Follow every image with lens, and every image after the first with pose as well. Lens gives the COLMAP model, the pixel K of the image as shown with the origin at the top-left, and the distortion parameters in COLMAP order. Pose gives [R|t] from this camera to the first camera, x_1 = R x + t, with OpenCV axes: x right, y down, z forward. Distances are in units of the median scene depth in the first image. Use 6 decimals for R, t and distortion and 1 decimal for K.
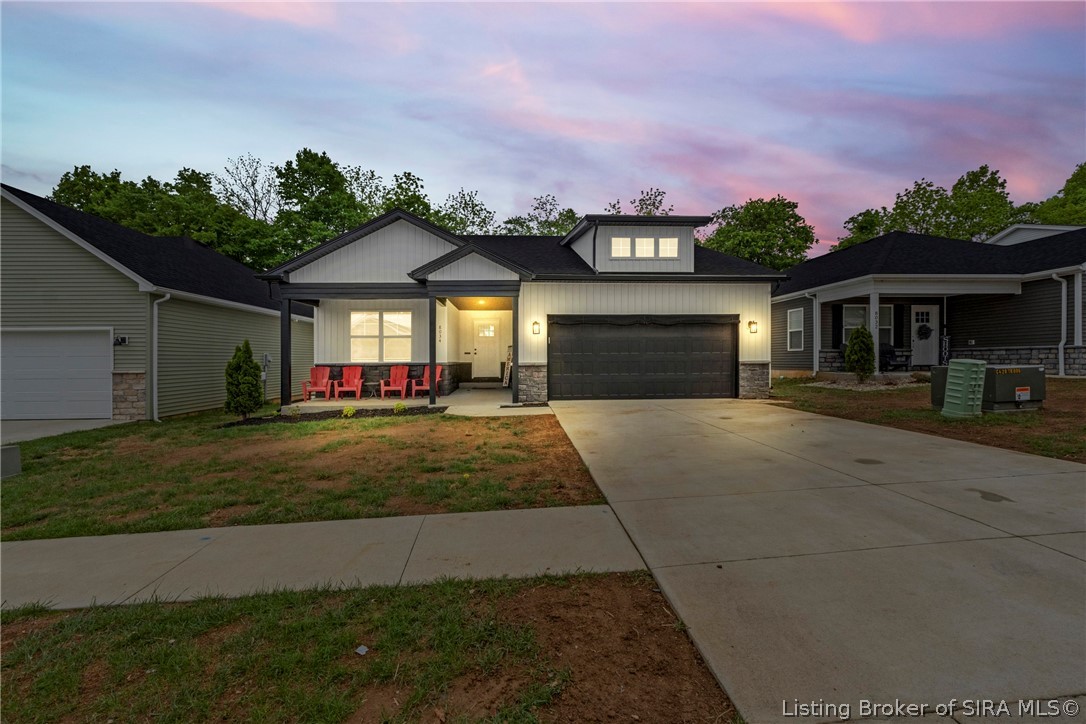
lens RADIAL K [[467.2, 0, 546.5], [0, 467.2, 362.0], [0, 0, 1]] dist [-0.007204, 0.000228]
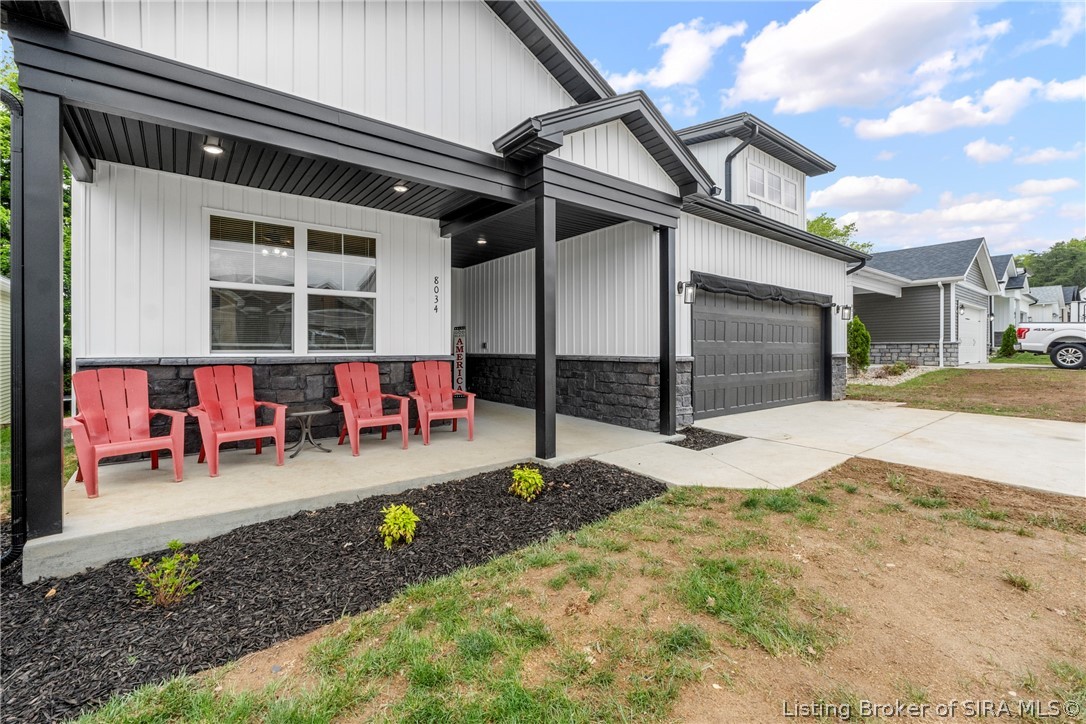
lens RADIAL K [[467.2, 0, 541.1], [0, 467.2, 353.8], [0, 0, 1]] dist [-0.007204, 0.000228]
pose [[0.829419, 0.002378, 0.558622, -0.417625], [-0.004783, 0.999985, 0.002845, -0.002238], [-0.558606, -0.005031, 0.829418, 0.567420]]
